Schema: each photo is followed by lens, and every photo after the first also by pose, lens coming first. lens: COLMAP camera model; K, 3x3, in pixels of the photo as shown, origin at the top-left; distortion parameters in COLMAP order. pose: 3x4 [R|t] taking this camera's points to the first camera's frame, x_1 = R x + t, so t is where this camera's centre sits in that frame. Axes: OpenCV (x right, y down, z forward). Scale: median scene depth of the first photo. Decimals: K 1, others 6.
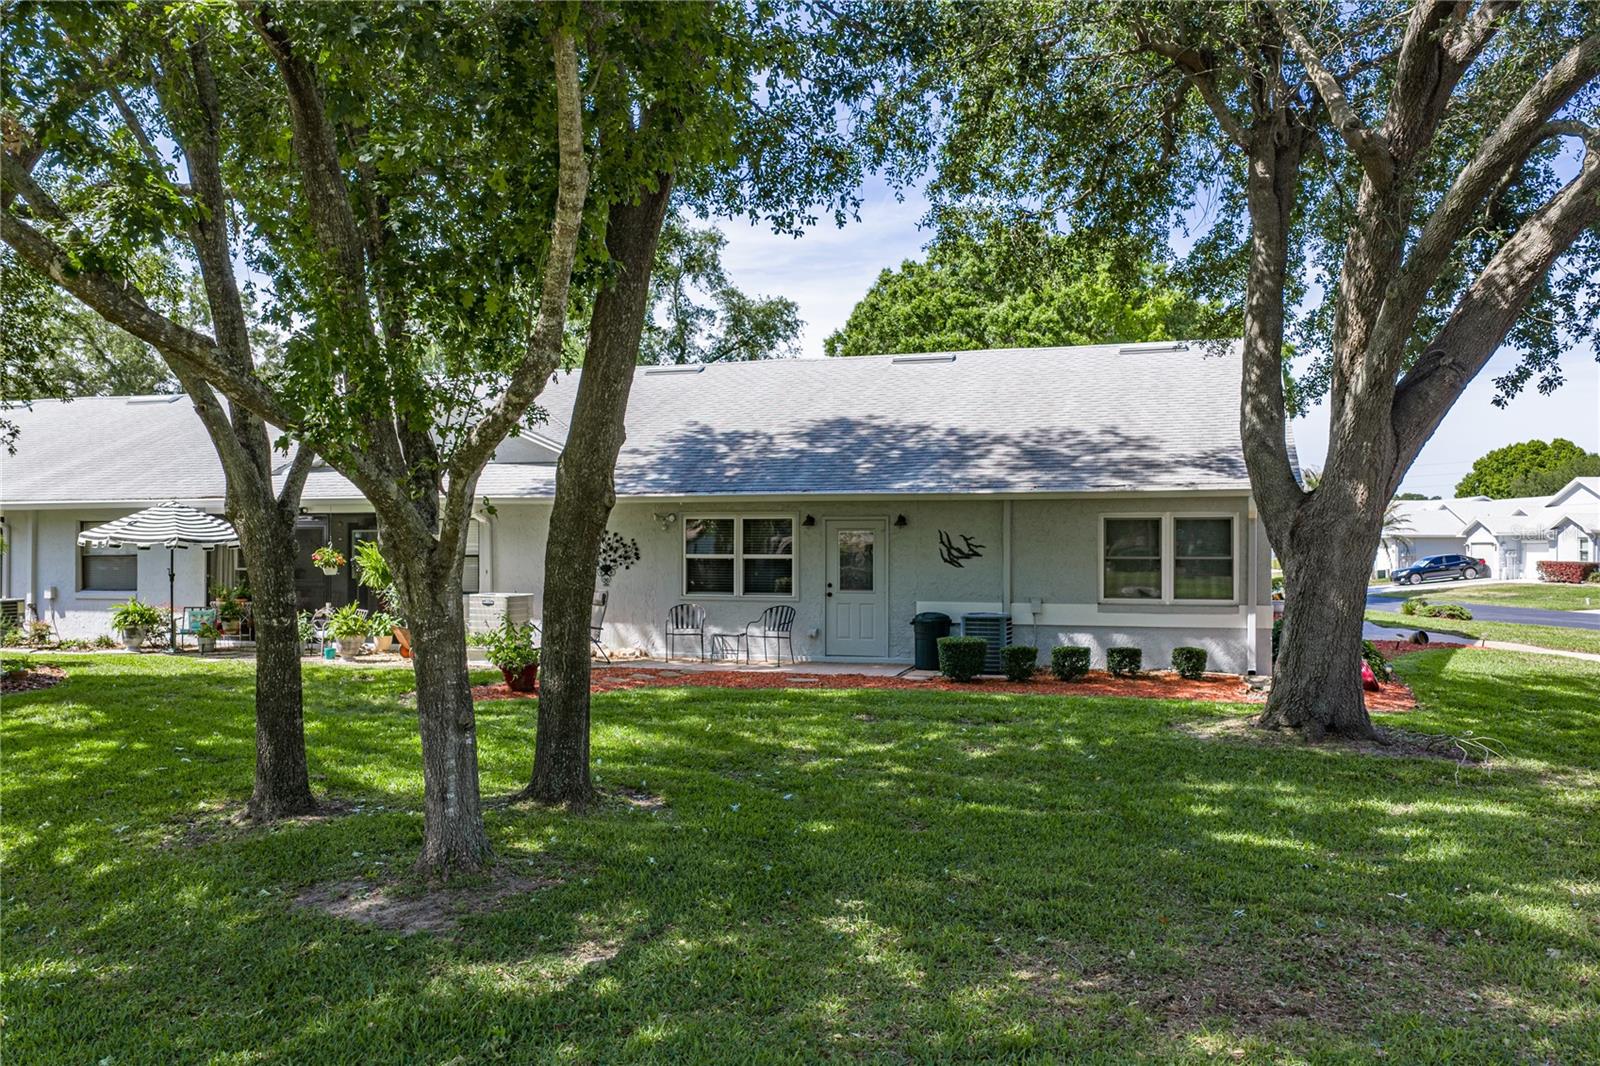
lens RADIAL K [[1330.6, 0, 797.2], [0, 1330.6, 543.2], [0, 0, 1]] dist [0.037849, -0.013826]
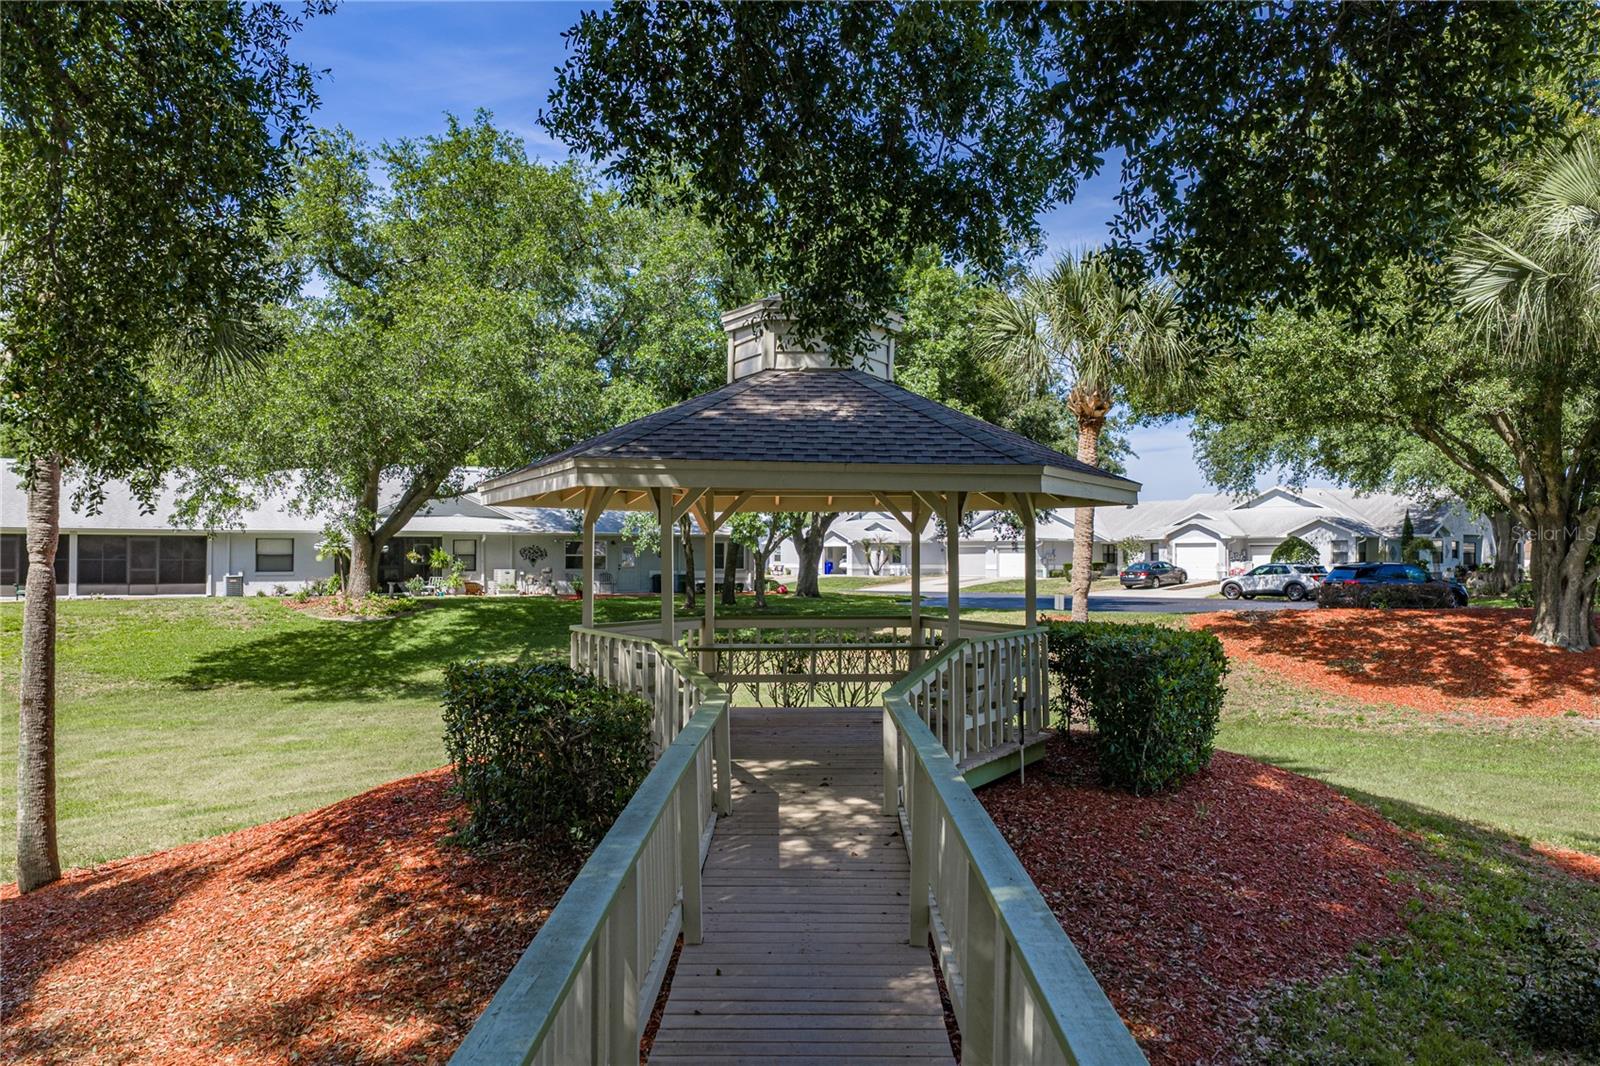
lens RADIAL K [[1330.6, 0, 798.5], [0, 1330.6, 539.7], [0, 0, 1]] dist [0.037849, -0.013826]
pose [[0.732890, 0.010426, 0.680268, -1.634167], [-0.004294, 0.999934, -0.010699, 0.005115], [-0.680334, 0.004921, 0.732886, -1.339745]]
